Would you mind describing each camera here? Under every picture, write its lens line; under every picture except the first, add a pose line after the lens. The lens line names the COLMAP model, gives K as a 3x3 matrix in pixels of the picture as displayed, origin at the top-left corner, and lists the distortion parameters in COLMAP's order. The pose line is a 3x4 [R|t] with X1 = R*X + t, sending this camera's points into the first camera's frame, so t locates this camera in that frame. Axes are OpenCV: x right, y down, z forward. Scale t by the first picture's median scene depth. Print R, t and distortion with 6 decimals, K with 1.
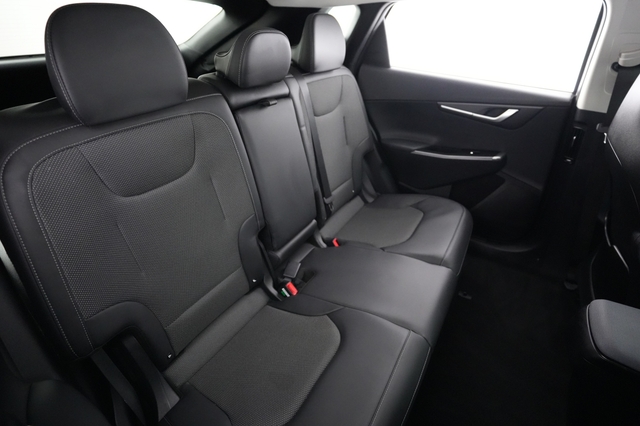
lens RADIAL K [[304.8, 0, 320.0], [0, 304.8, 213.0], [0, 0, 1]] dist [-0.000723, -0.000236]
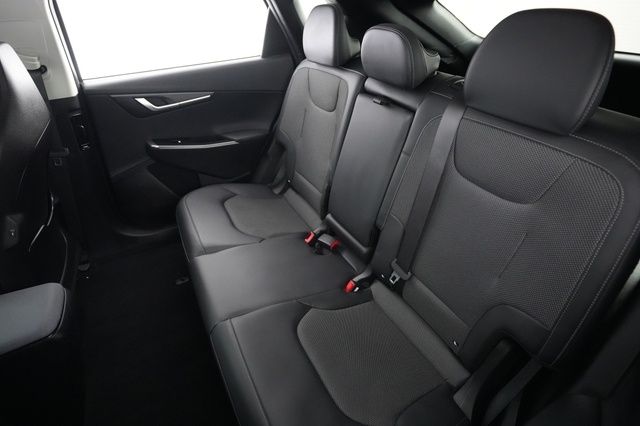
lens RADIAL K [[304.8, 0, 320.0], [0, 304.8, 213.0], [0, 0, 1]] dist [-0.000723, -0.000236]
pose [[-0.441632, 0.486049, -0.754134, 0.723125], [-0.532393, 0.534592, 0.656330, -0.597397], [0.722162, 0.691352, 0.022676, 0.910317]]
